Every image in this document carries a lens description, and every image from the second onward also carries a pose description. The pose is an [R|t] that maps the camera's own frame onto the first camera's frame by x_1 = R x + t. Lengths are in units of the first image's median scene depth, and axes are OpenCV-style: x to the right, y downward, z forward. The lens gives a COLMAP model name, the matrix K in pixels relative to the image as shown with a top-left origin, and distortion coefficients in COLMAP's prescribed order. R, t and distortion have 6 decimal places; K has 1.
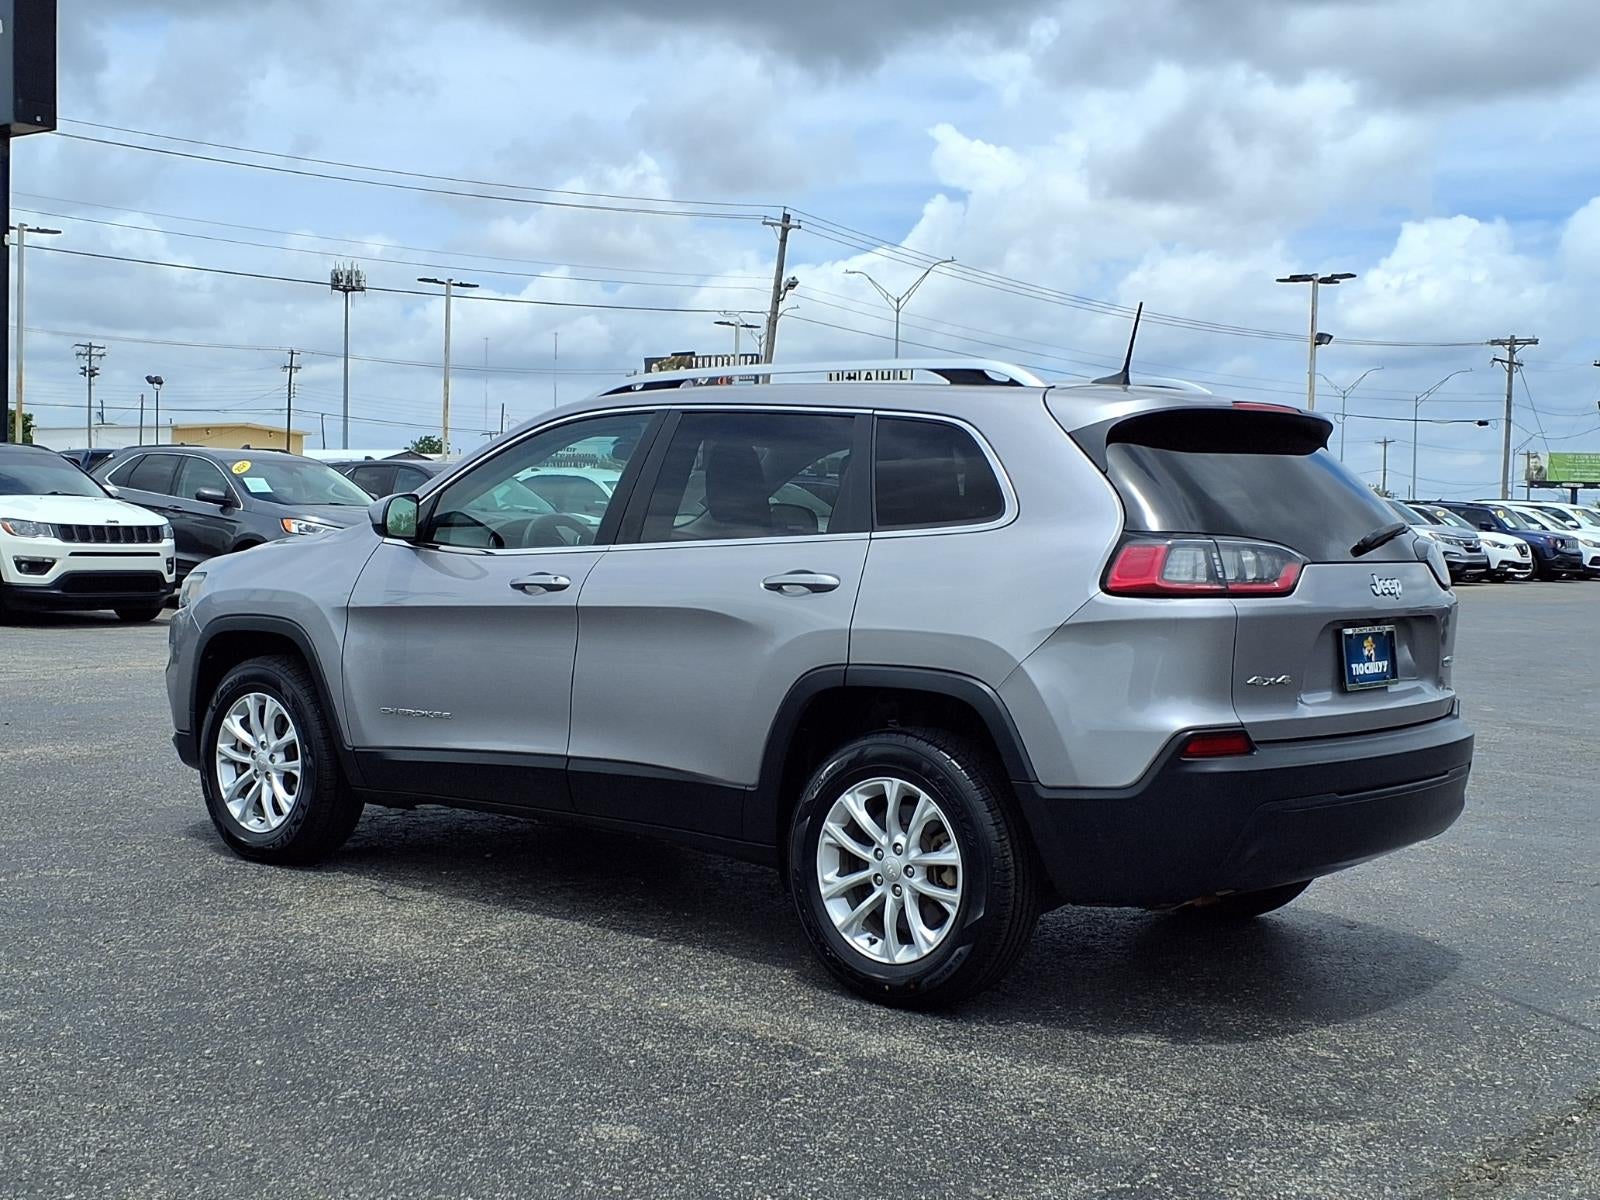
lens RADIAL K [[2074.0, 0, 805.6], [0, 2074.0, 600.1], [0, 0, 1]] dist [0.088580, 0.000000]
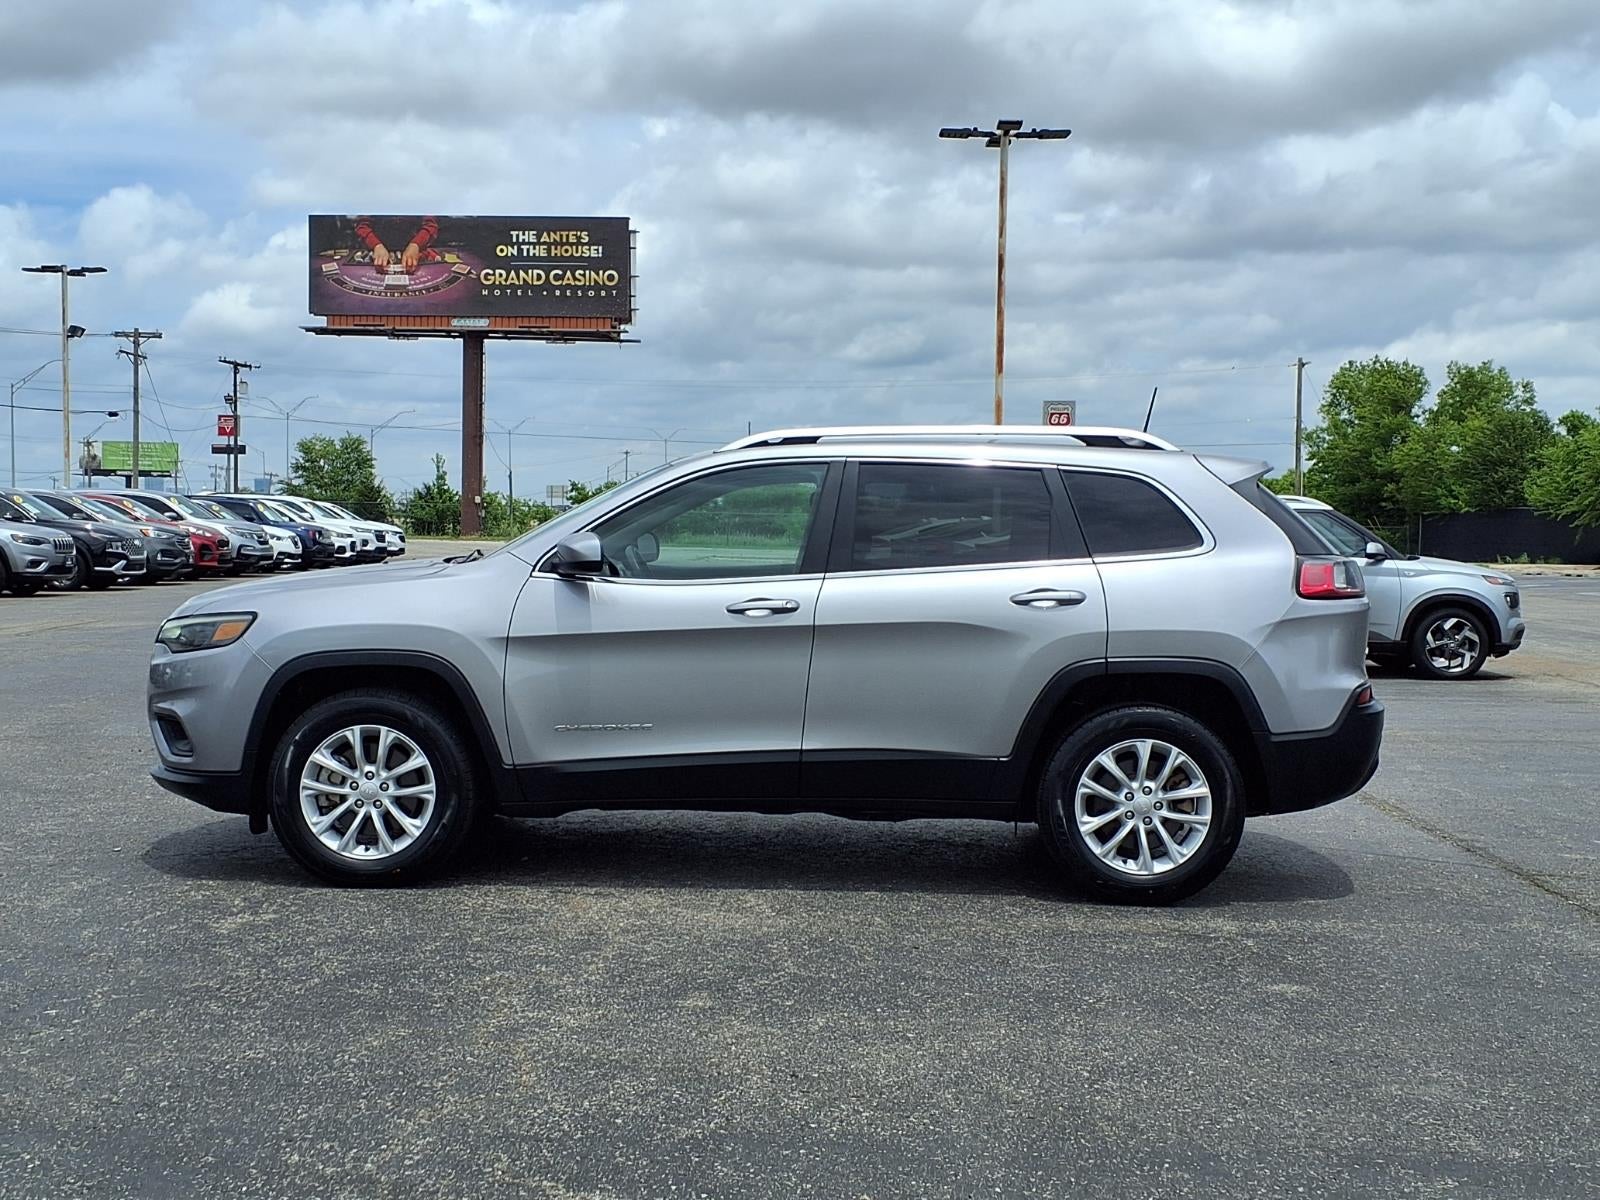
lens RADIAL K [[2072.3, 0, 803.0], [0, 2072.3, 603.0], [0, 0, 1]] dist [0.078471, 0.000000]
pose [[0.789772, -0.041216, 0.612014, -0.824224], [0.036831, 0.999126, 0.019759, -0.032915], [-0.612294, 0.006936, 0.790600, 0.050612]]
